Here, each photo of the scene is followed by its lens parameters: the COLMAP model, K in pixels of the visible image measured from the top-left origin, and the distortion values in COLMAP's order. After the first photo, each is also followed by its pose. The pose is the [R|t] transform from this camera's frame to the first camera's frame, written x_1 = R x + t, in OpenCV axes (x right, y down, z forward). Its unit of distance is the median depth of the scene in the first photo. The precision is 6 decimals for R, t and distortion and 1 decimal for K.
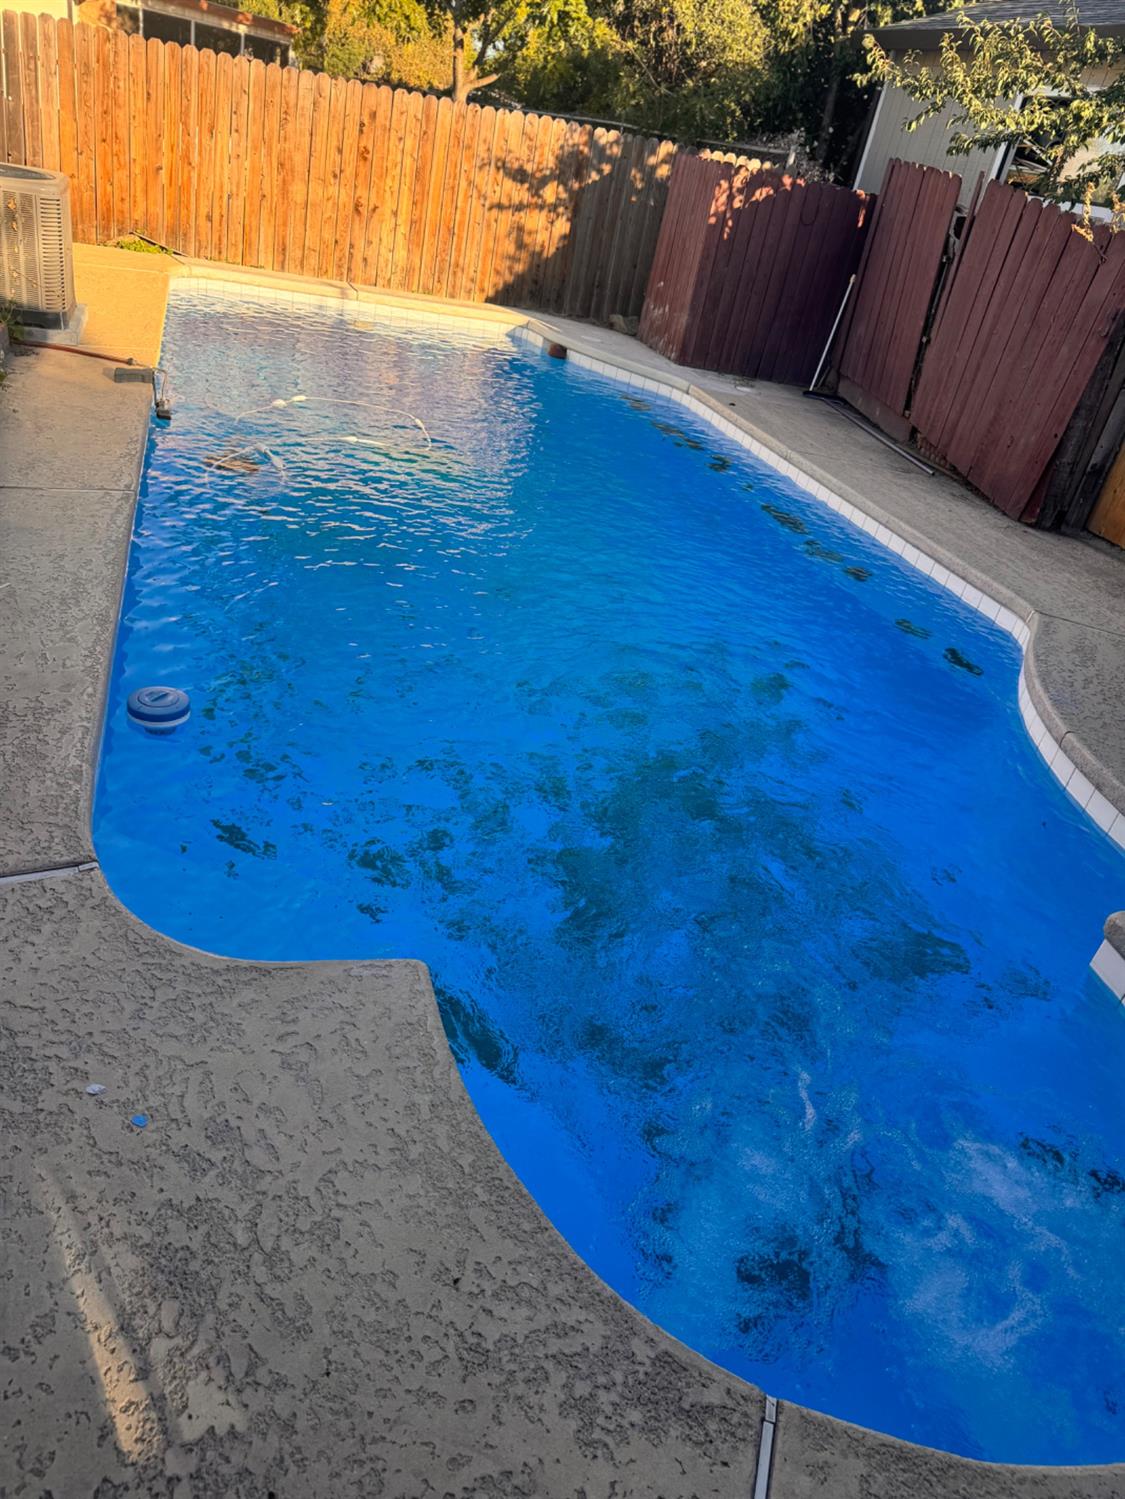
lens RADIAL K [[1051.1, 0, 563.1], [0, 1051.1, 732.3], [0, 0, 1]] dist [0.047425, -0.035771]
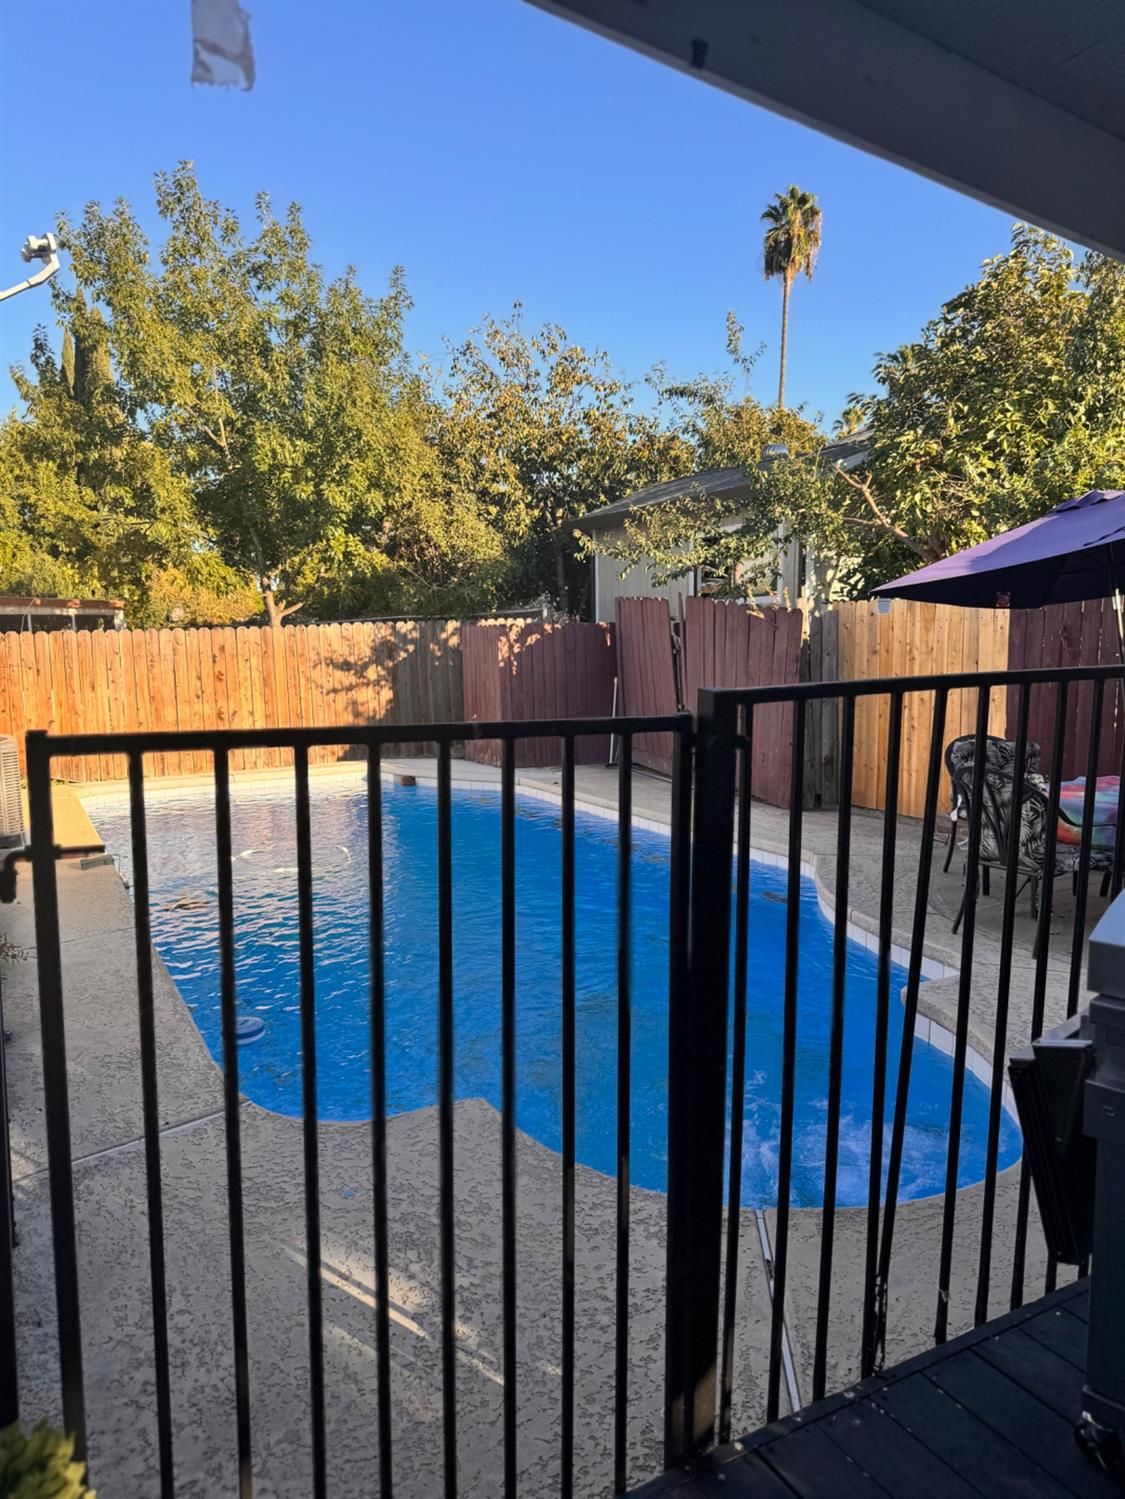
lens RADIAL K [[1037.7, 0, 570.5], [0, 1037.7, 788.3], [0, 0, 1]] dist [0.163429, -0.123740]
pose [[0.954634, -0.237022, 0.180263, -0.045124], [0.283944, 0.906929, -0.311216, 0.079679], [-0.089721, 0.348282, 0.933086, -0.152170]]
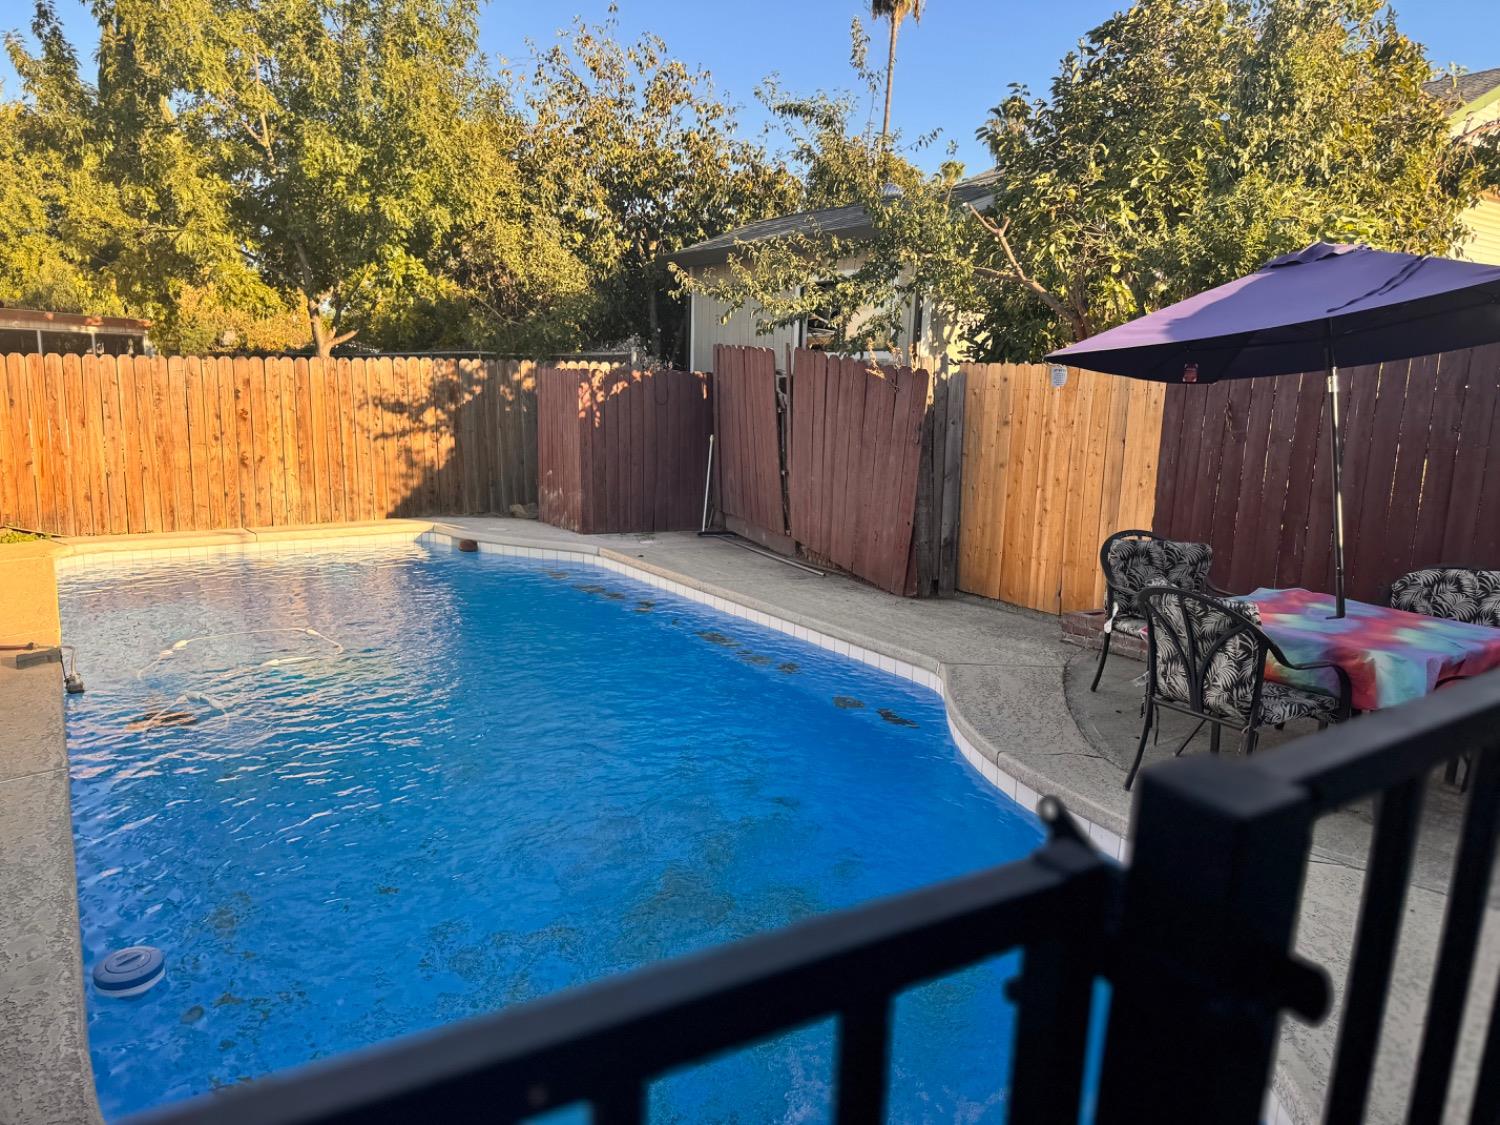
lens RADIAL K [[1038.3, 0, 750.0], [0, 1038.3, 562.5], [0, 0, 1]] dist [0.163429, -0.123740]
pose [[0.942294, -0.215075, 0.256562, -0.013025], [0.281803, 0.923288, -0.261012, 0.013813], [-0.180744, 0.318250, 0.930617, -0.037922]]
